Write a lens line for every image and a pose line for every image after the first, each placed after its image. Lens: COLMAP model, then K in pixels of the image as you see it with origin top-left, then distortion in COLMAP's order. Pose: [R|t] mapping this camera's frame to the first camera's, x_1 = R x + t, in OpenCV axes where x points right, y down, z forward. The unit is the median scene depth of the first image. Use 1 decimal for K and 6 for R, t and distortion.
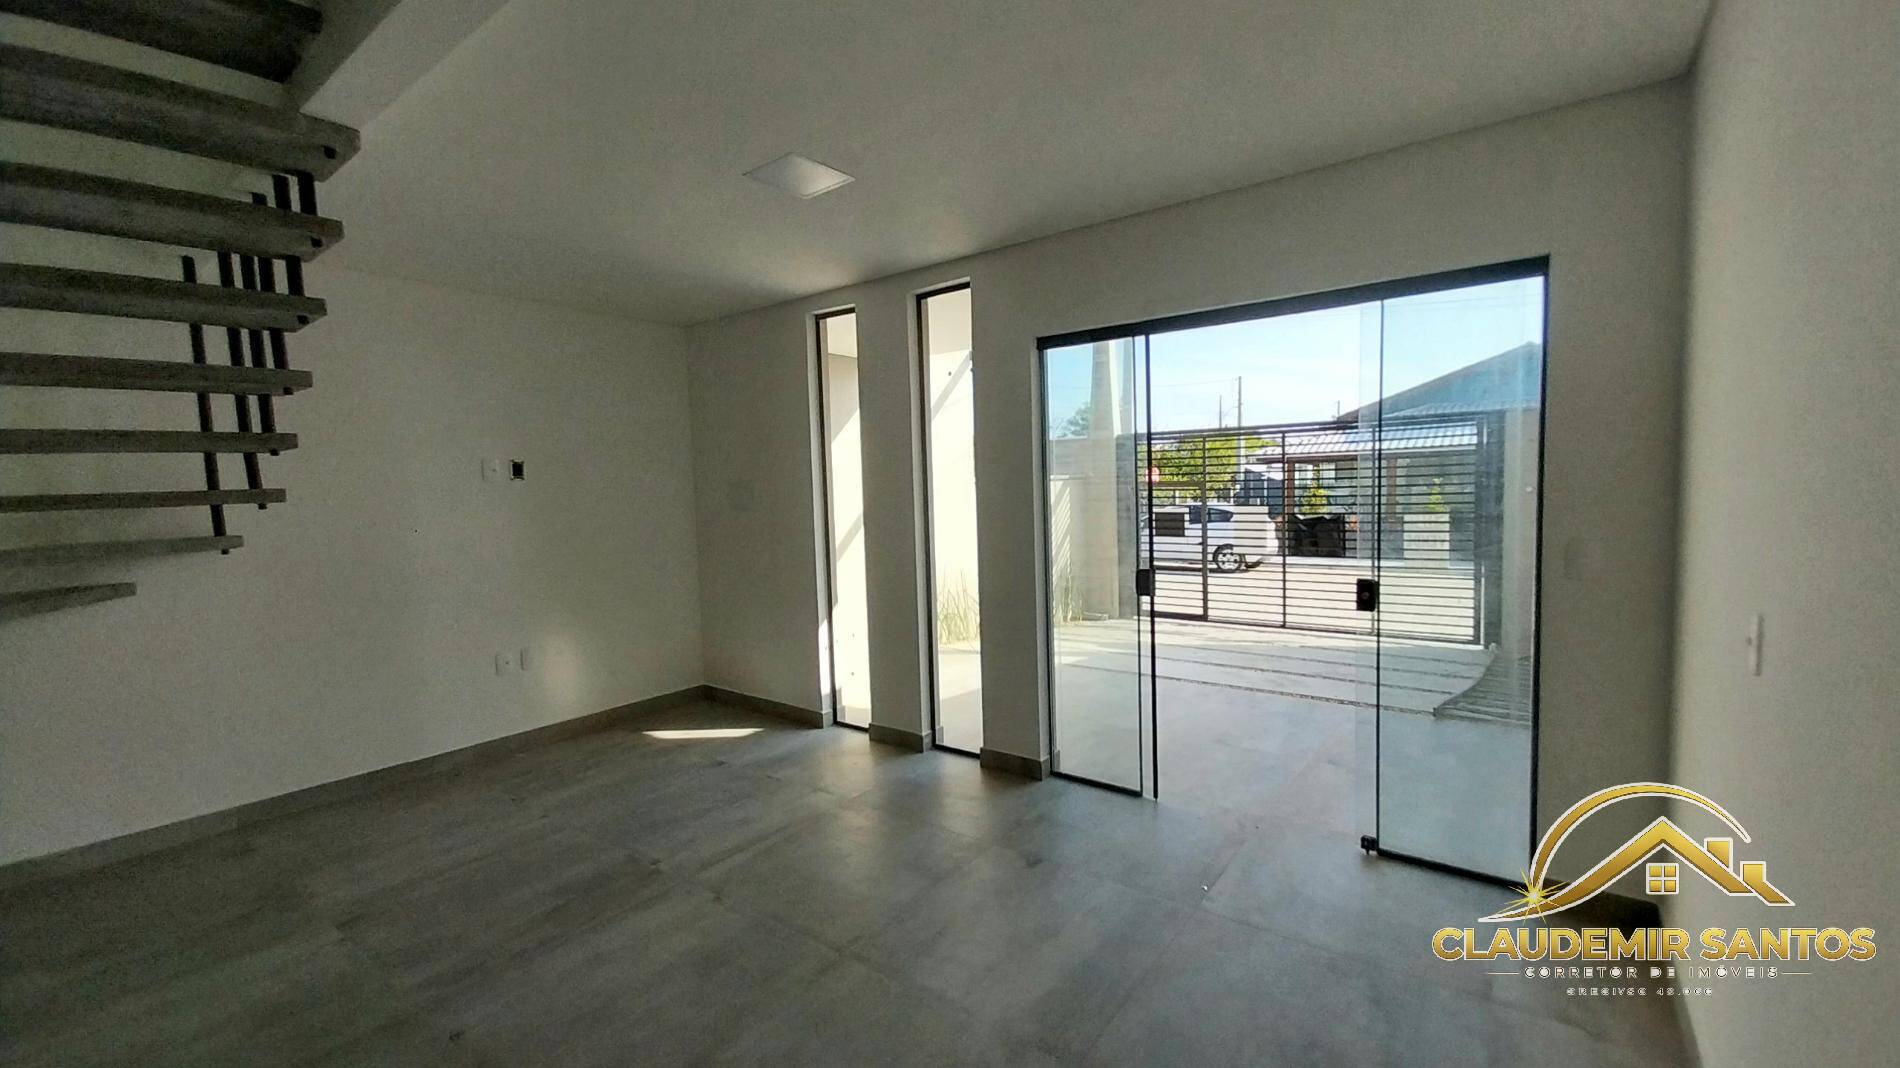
lens RADIAL K [[748.5, 0, 998.1], [0, 748.5, 525.6], [0, 0, 1]] dist [0.012914, -0.002501]
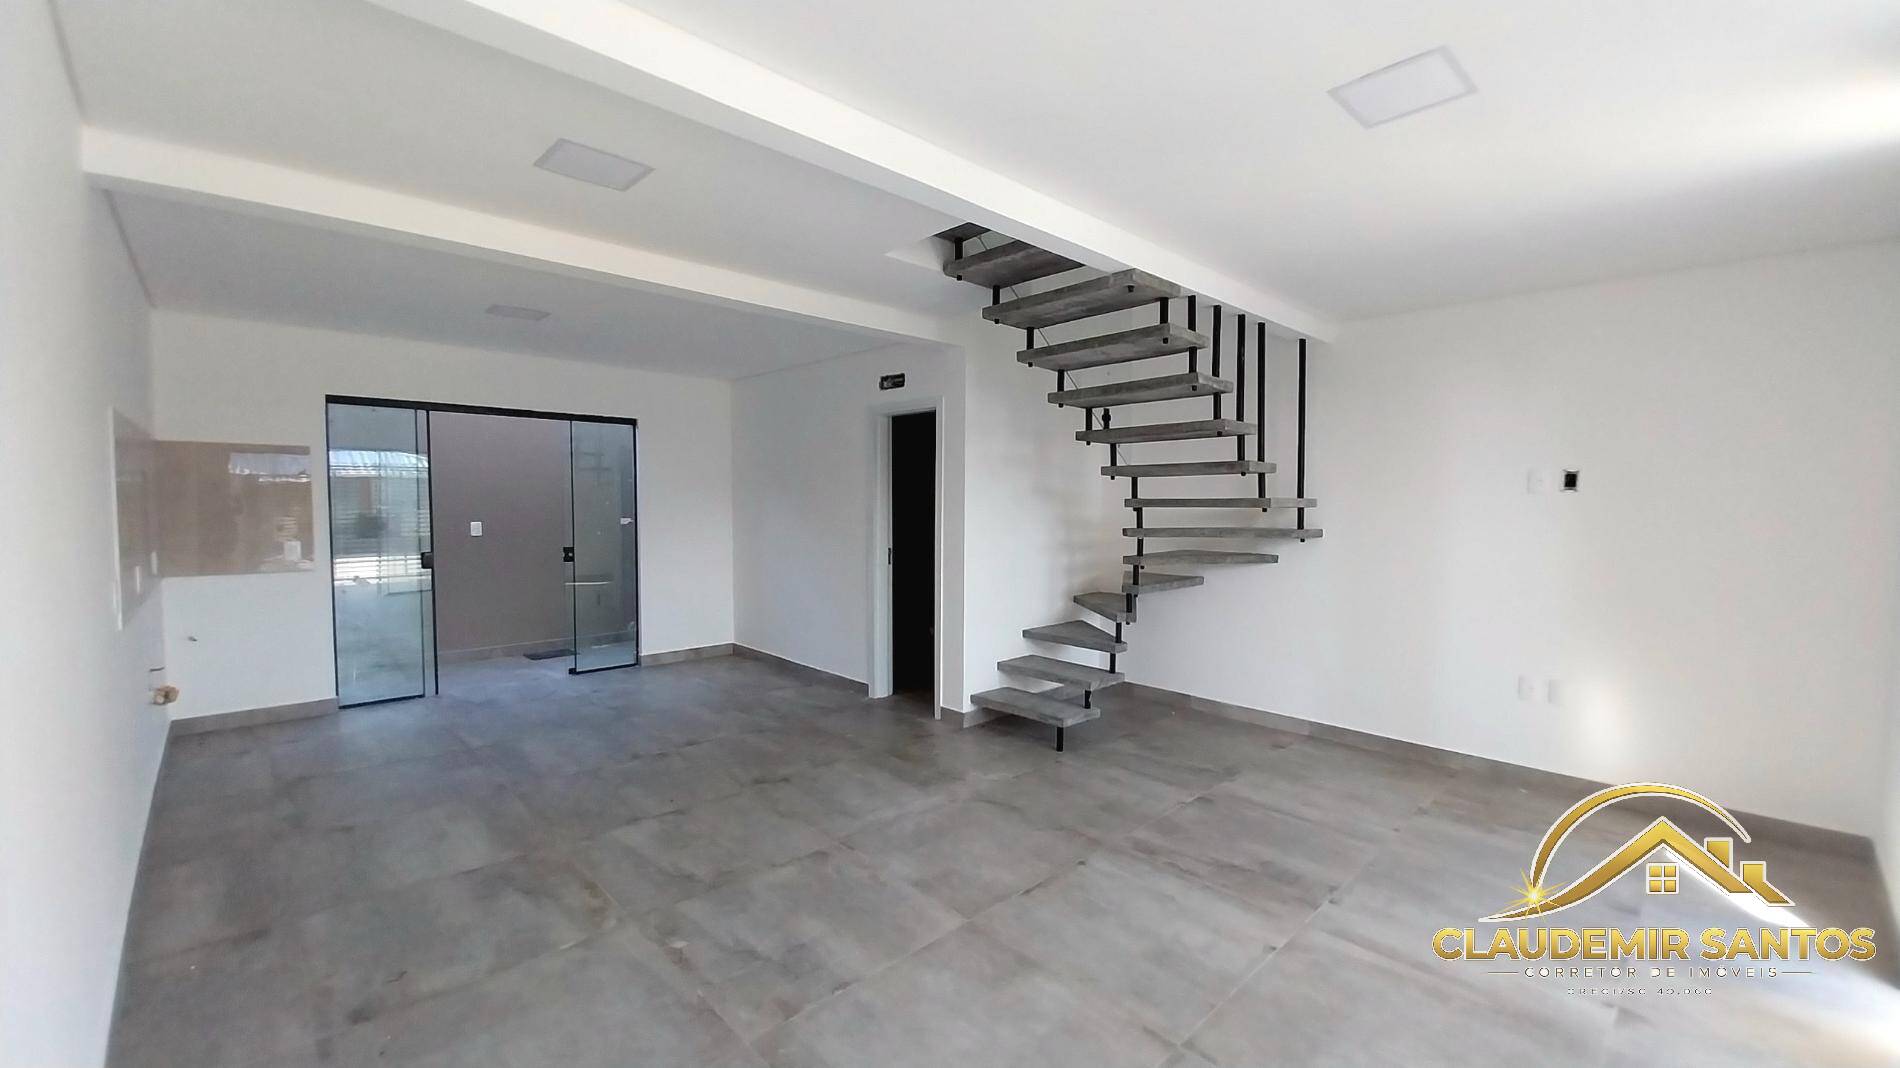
lens RADIAL K [[748.5, 0, 991.2], [0, 748.5, 530.9], [0, 0, 1]] dist [0.012914, -0.002501]
pose [[-0.166922, 0.066239, -0.983743, 0.508741], [-0.057136, 0.995414, 0.076720, -0.063123], [0.984313, 0.069014, -0.162372, 0.692071]]
